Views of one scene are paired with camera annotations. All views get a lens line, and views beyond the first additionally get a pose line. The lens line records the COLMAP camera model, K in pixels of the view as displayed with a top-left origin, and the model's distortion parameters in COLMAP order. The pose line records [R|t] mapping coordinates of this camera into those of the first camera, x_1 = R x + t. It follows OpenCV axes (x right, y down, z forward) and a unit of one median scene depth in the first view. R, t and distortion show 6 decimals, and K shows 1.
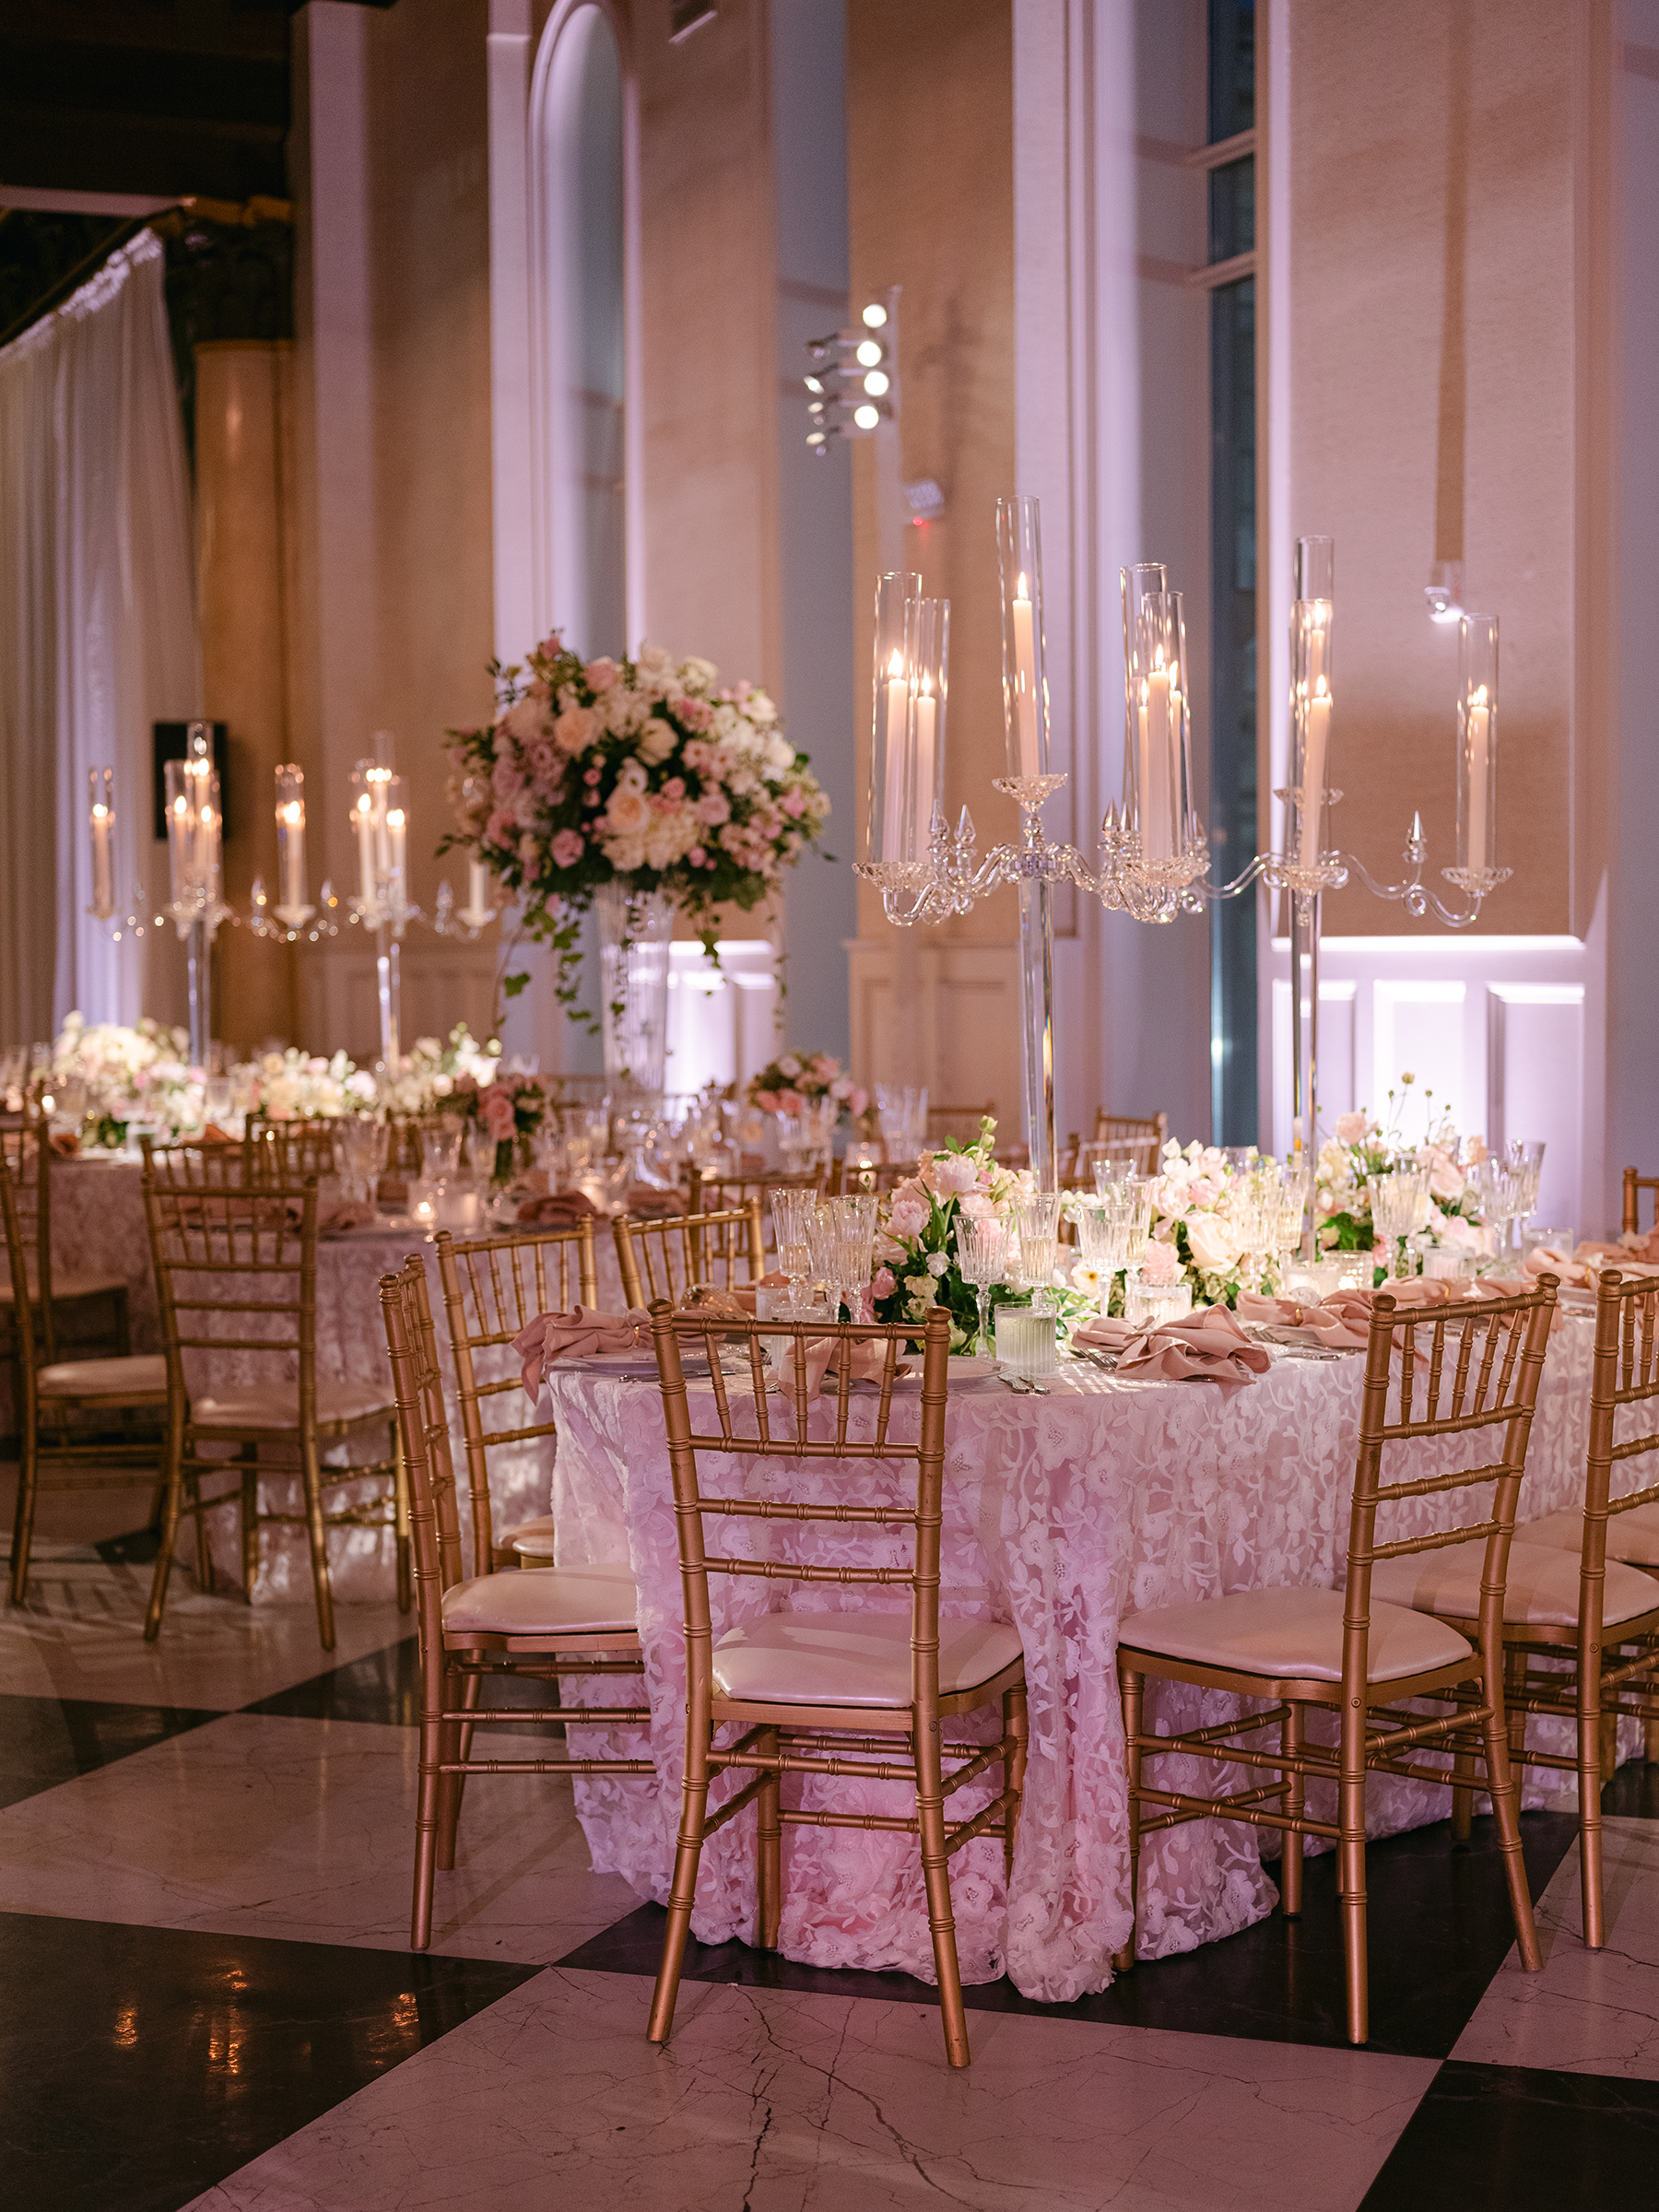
lens RADIAL K [[3197.6, 0, 829.5], [0, 3197.6, 1106.0], [0, 0, 1]] dist [0.000244, 0.096205]
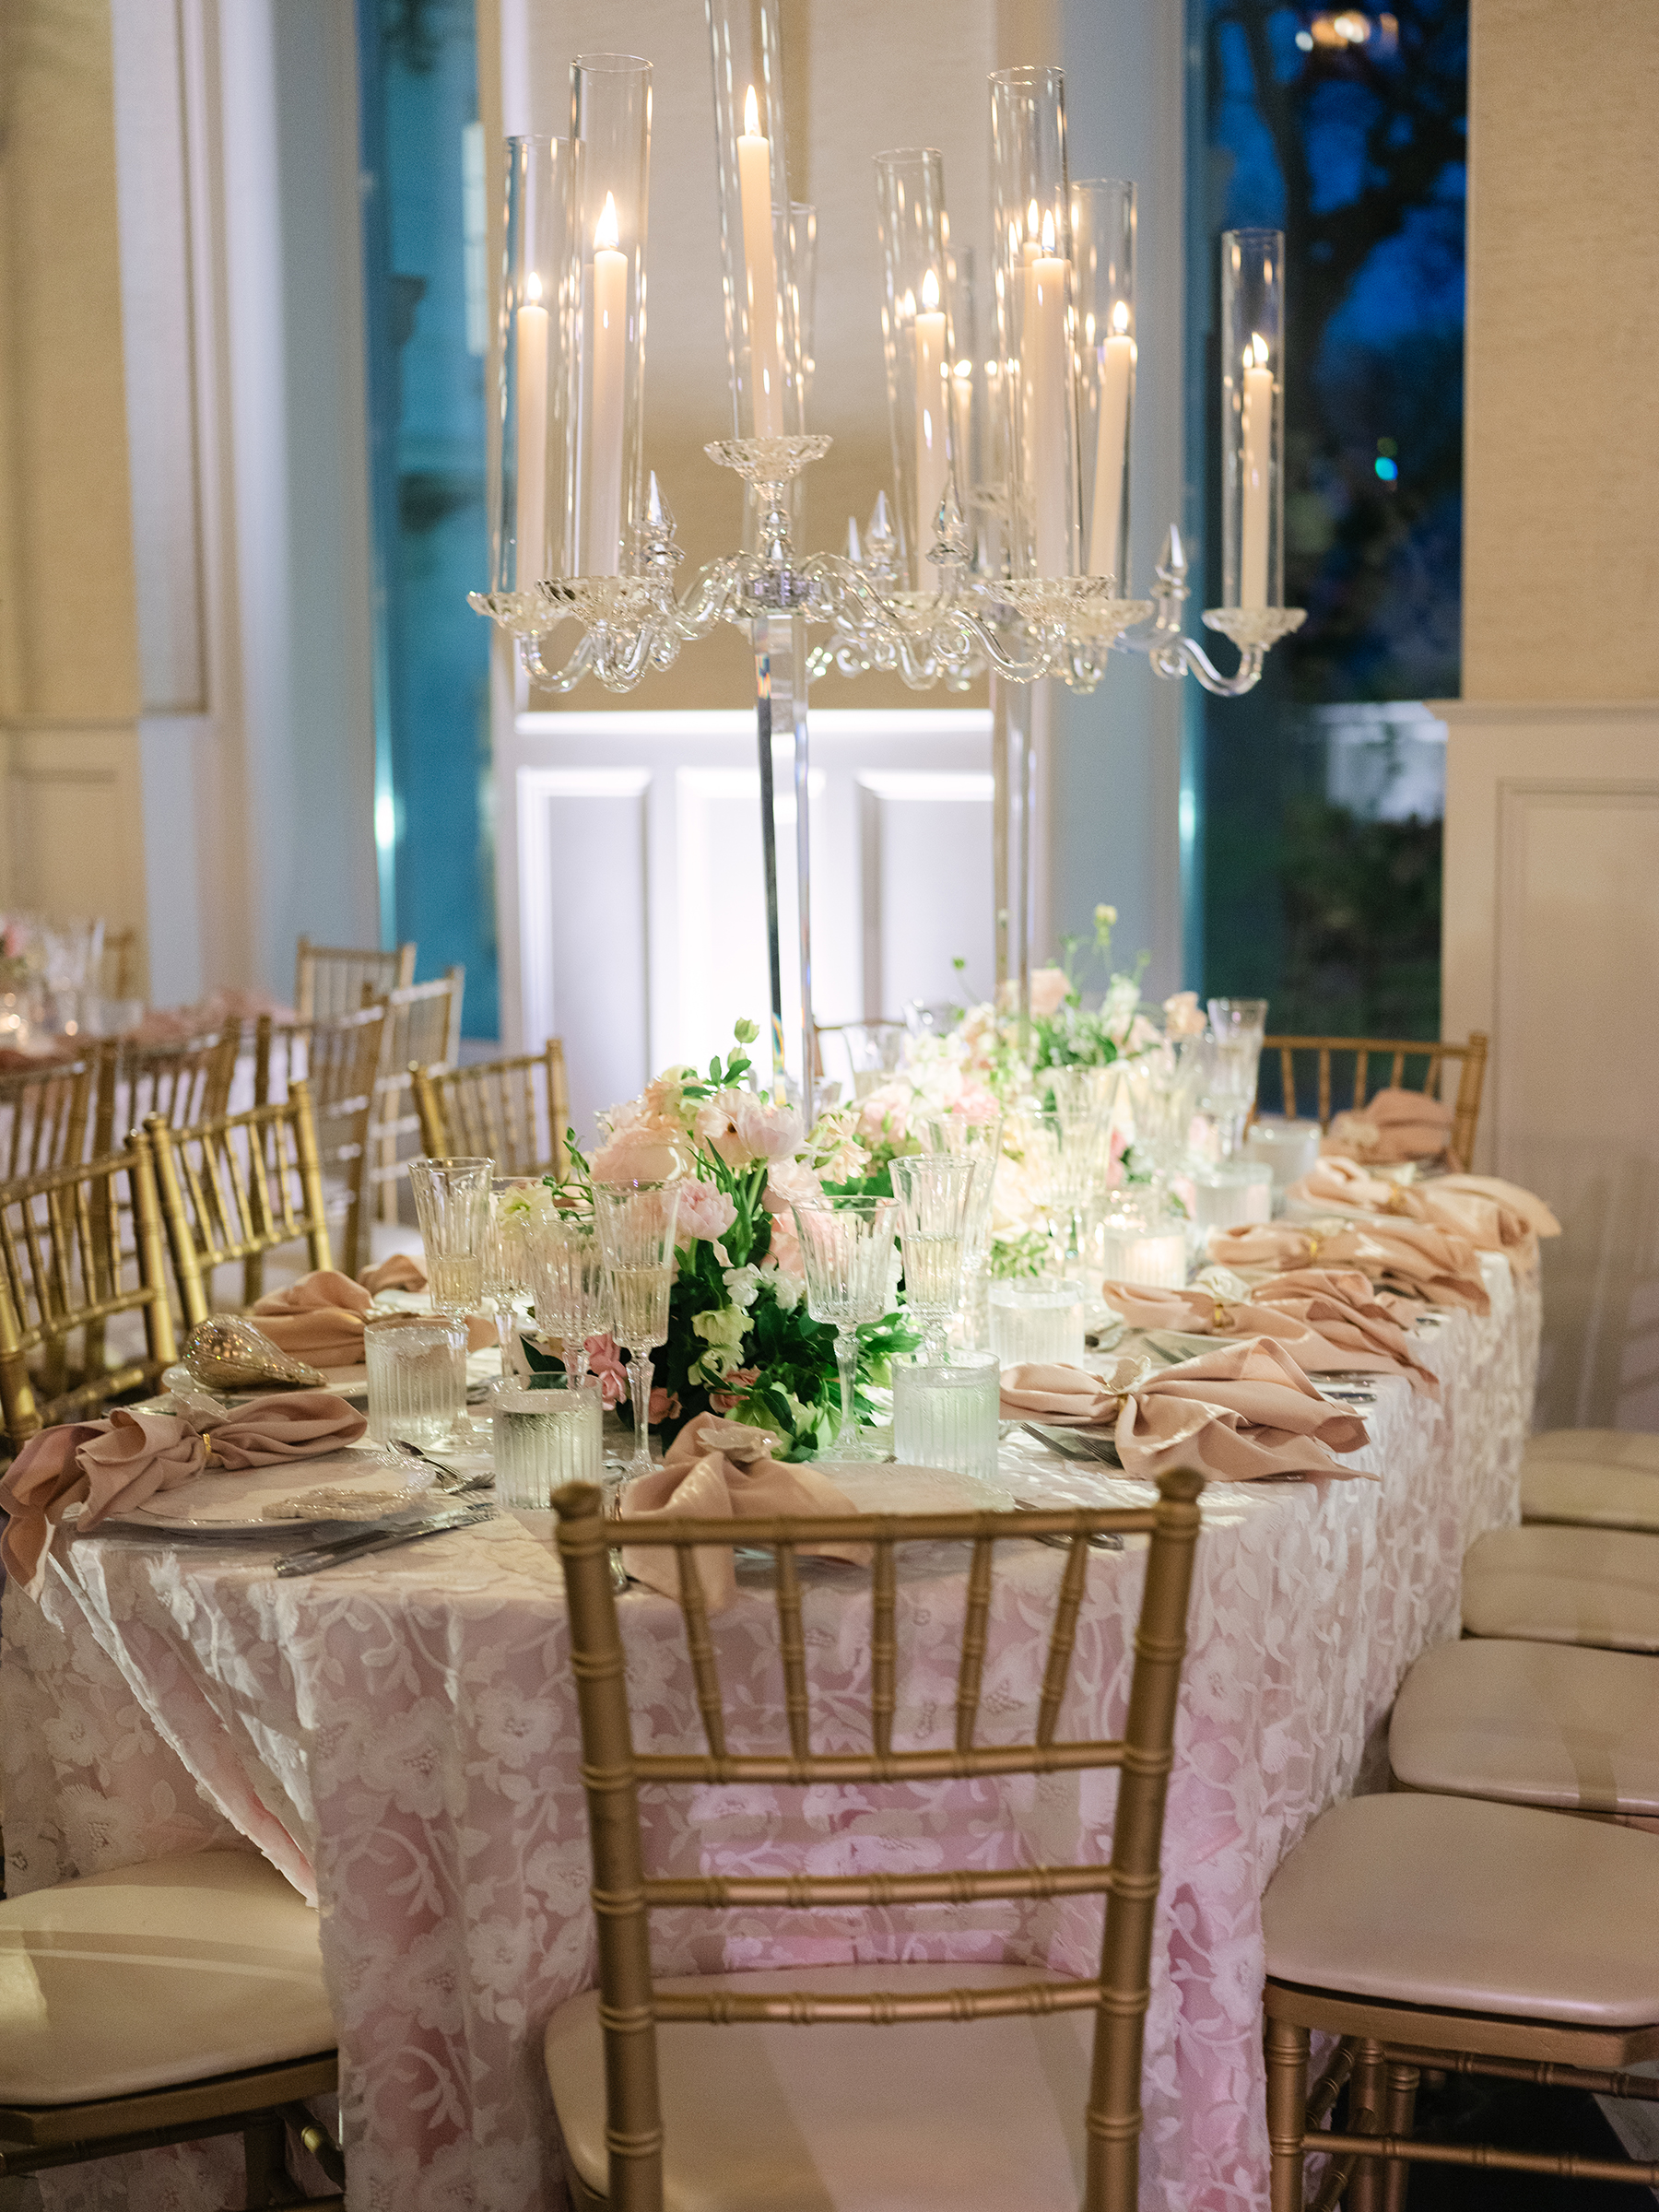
lens RADIAL K [[3259.9, 0, 829.5], [0, 3259.9, 1106.0], [0, 0, 1]] dist [0.019507, -0.096215]
pose [[0.934152, -0.043340, 0.354235, -0.146727], [0.019752, 0.997356, 0.069935, -0.021650], [-0.356329, -0.058333, 0.932538, 0.422445]]
